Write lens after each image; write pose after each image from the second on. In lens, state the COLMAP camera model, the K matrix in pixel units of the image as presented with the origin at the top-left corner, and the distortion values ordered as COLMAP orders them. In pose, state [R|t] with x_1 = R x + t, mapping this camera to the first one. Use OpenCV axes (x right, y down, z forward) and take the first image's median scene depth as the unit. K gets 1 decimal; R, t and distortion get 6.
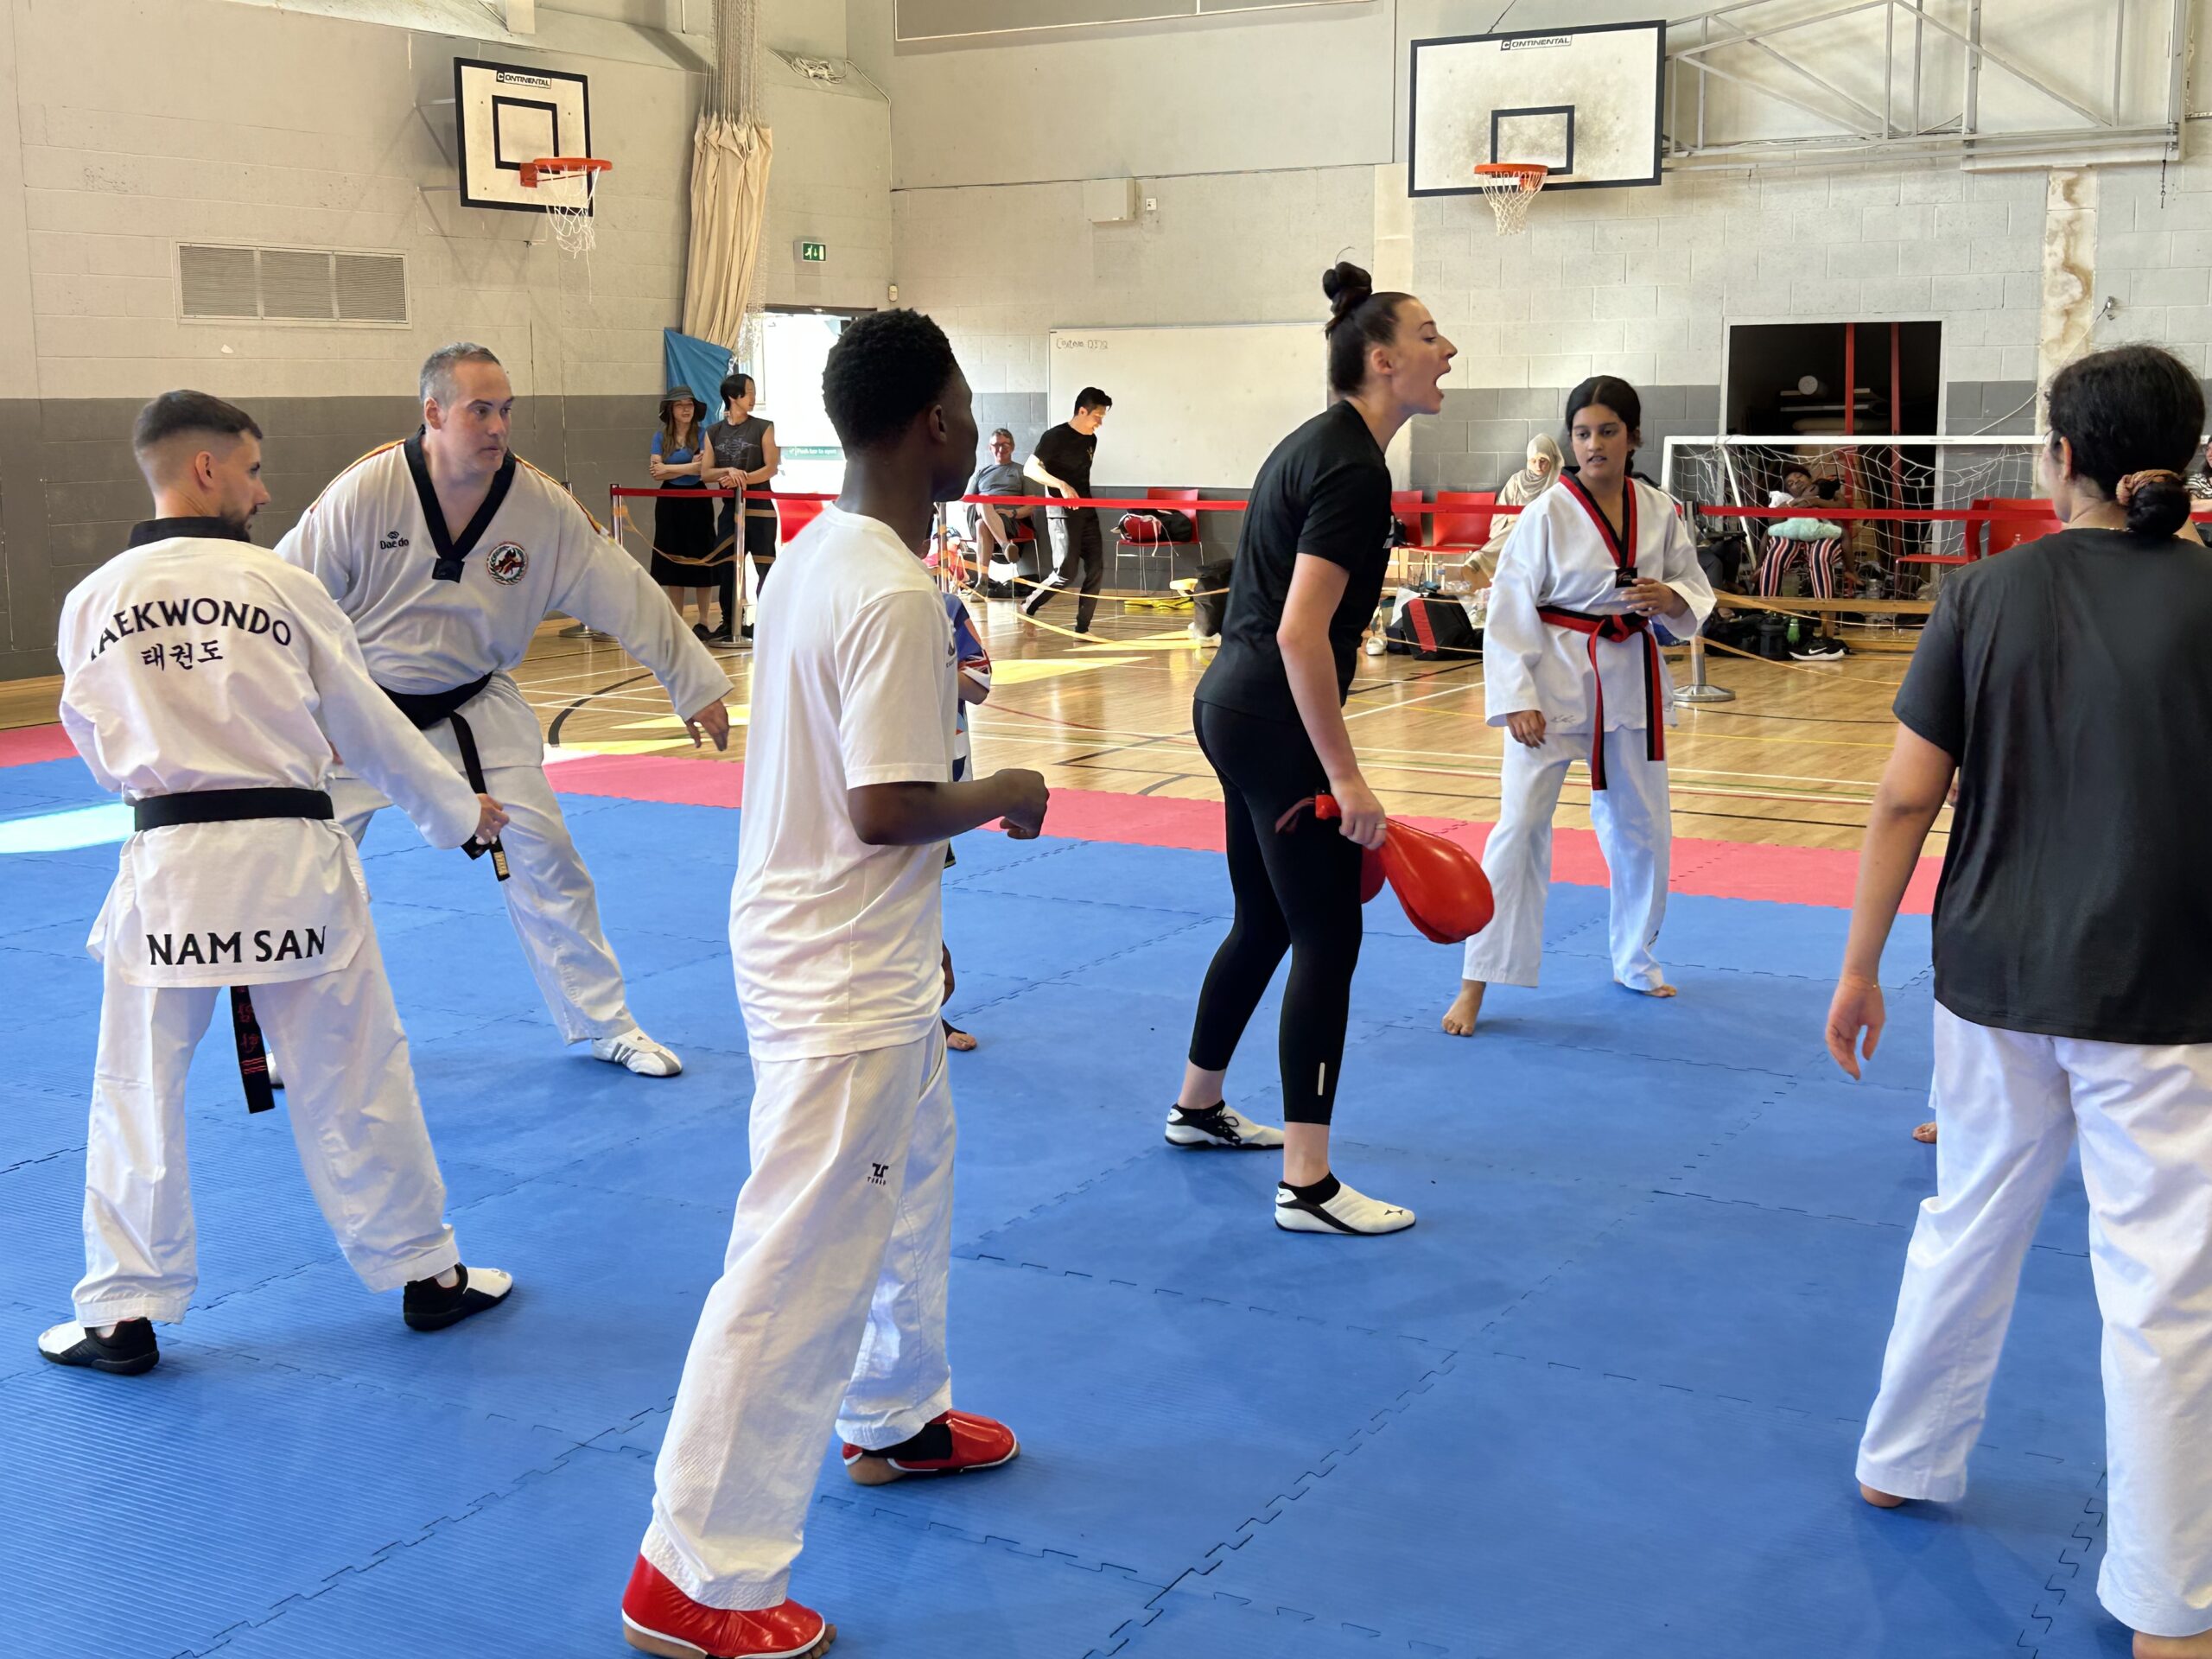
lens RADIAL K [[2738.1, 0, 1102.4], [0, 2738.1, 819.0], [0, 0, 1]] dist [0.082429, 0.000000]
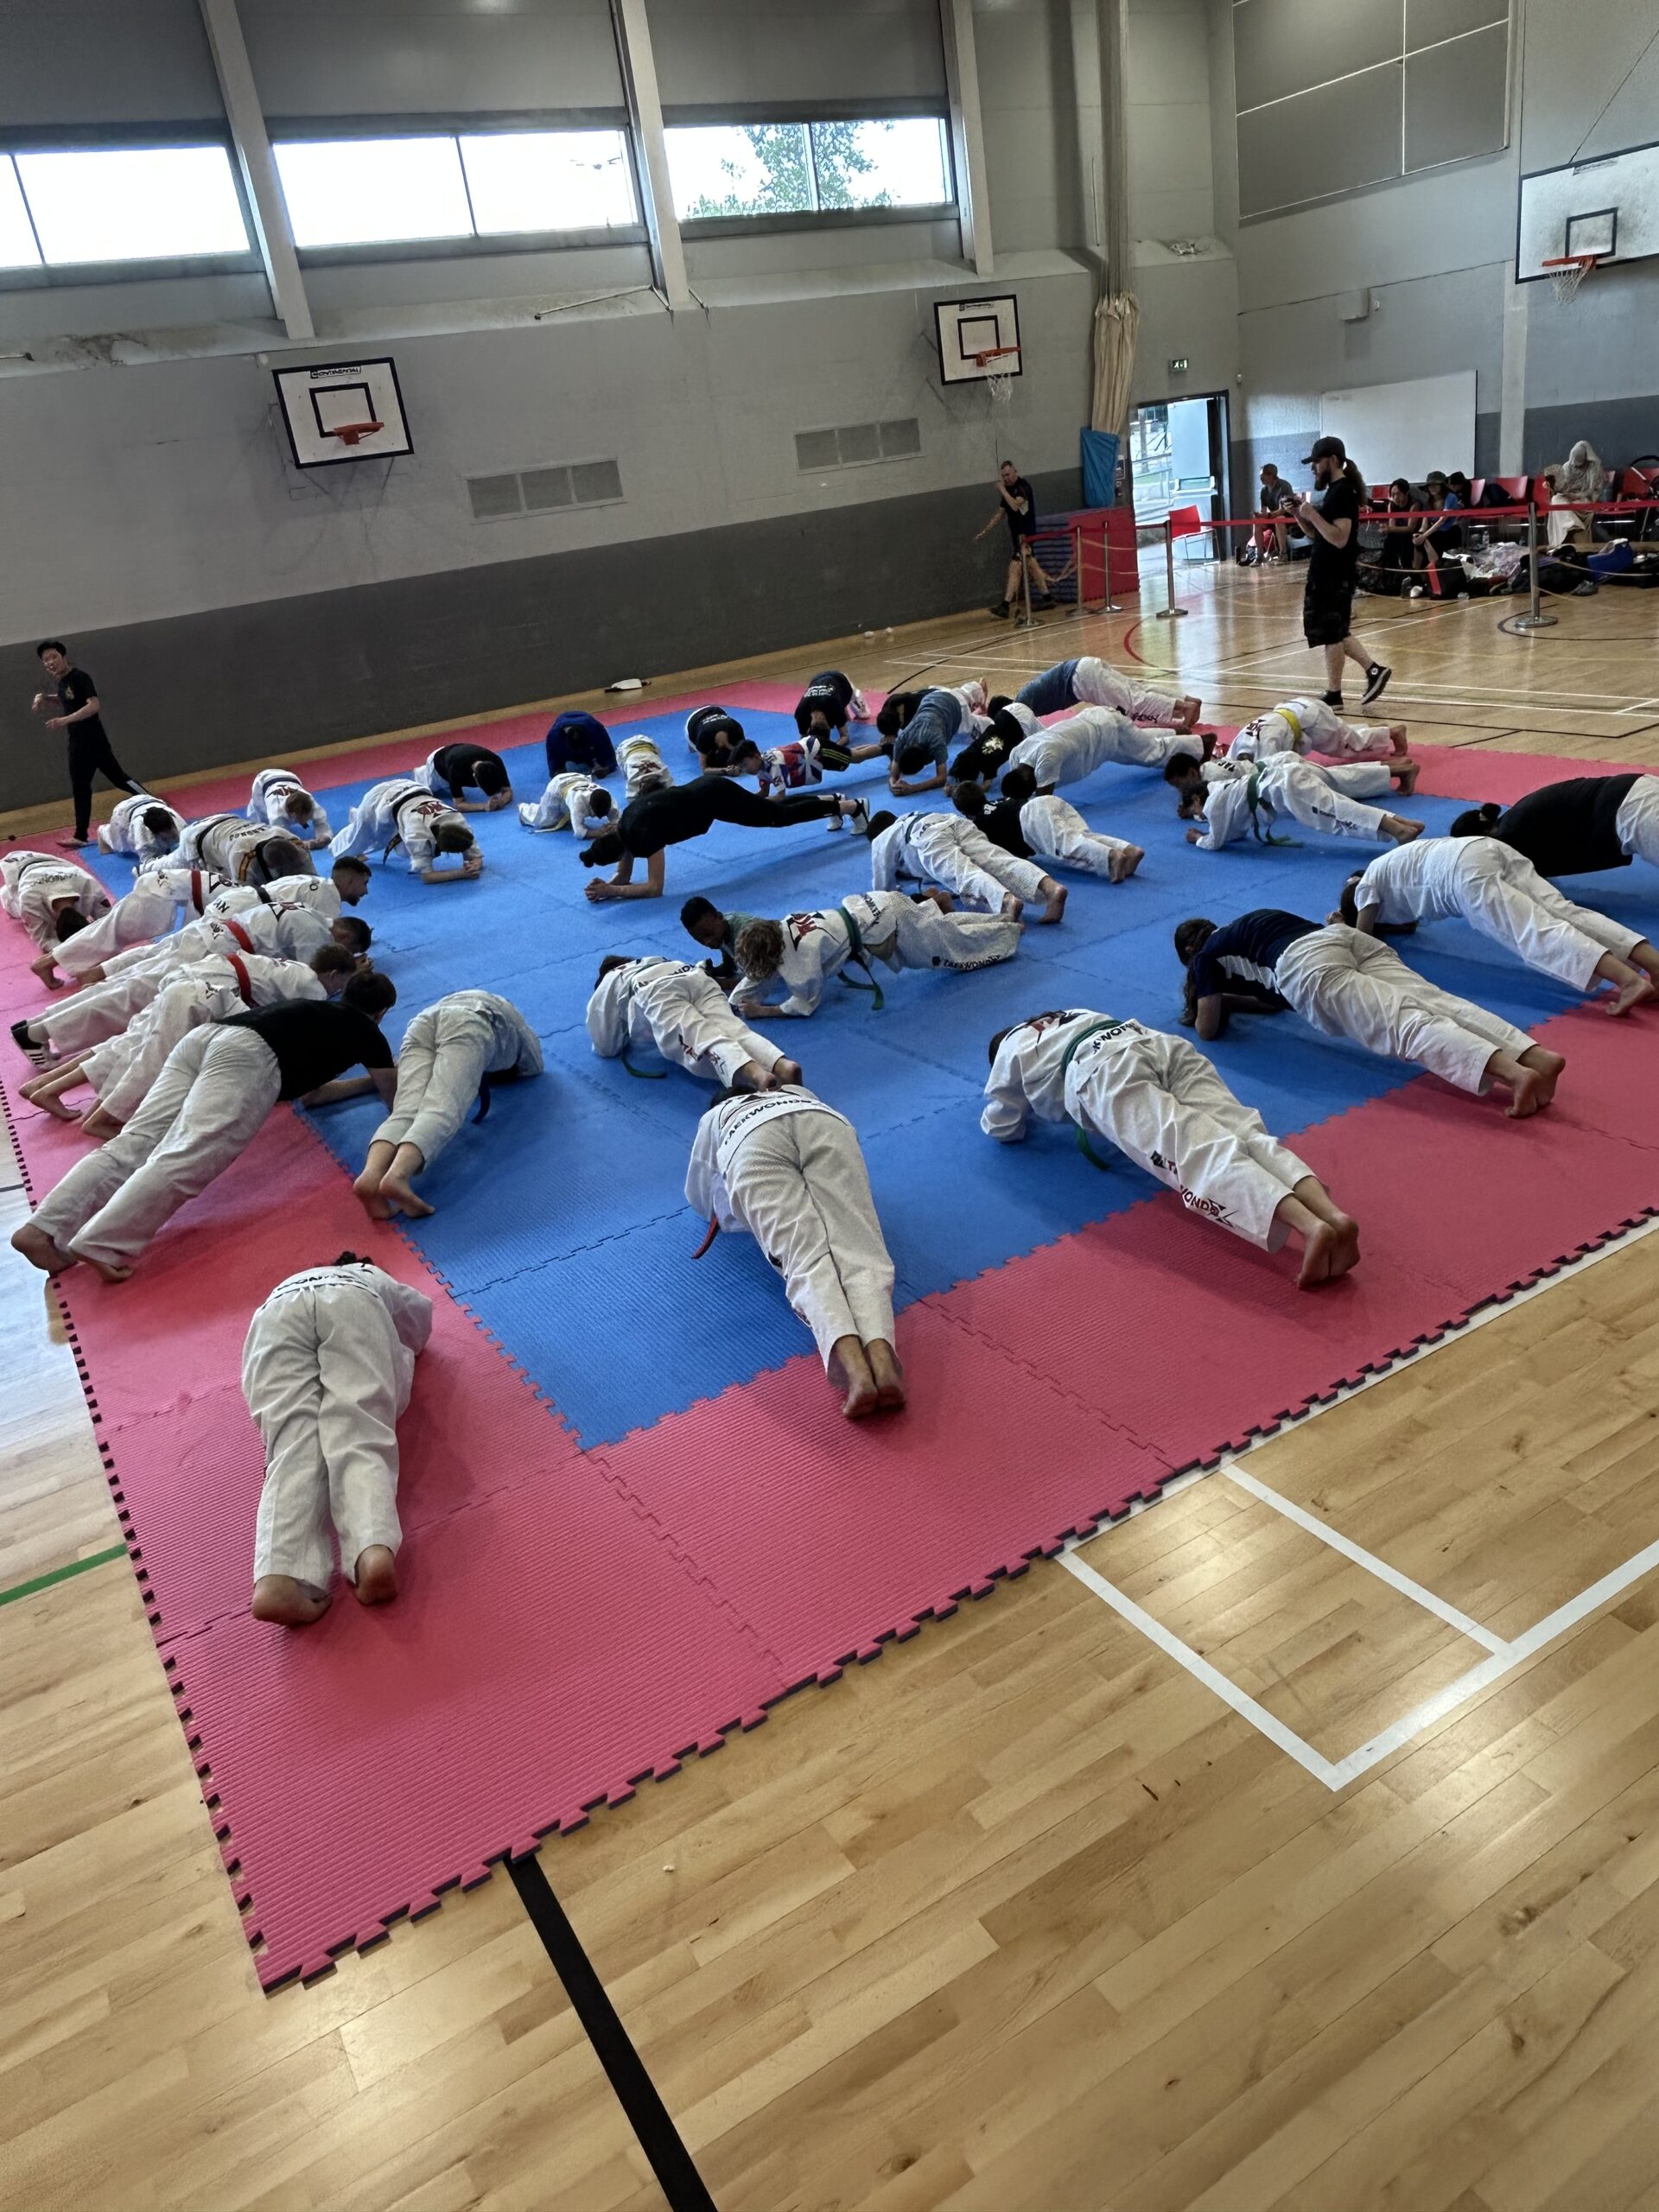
lens RADIAL K [[1556.9, 0, 840.0], [0, 1556.9, 1127.0], [0, 0, 1]] dist [-0.024147, 0.007537]
pose [[0.872163, 0.088521, -0.481140, 0.253614], [0.053449, 0.960364, 0.273576, -0.024148], [0.486287, -0.264319, 0.832863, -0.061132]]
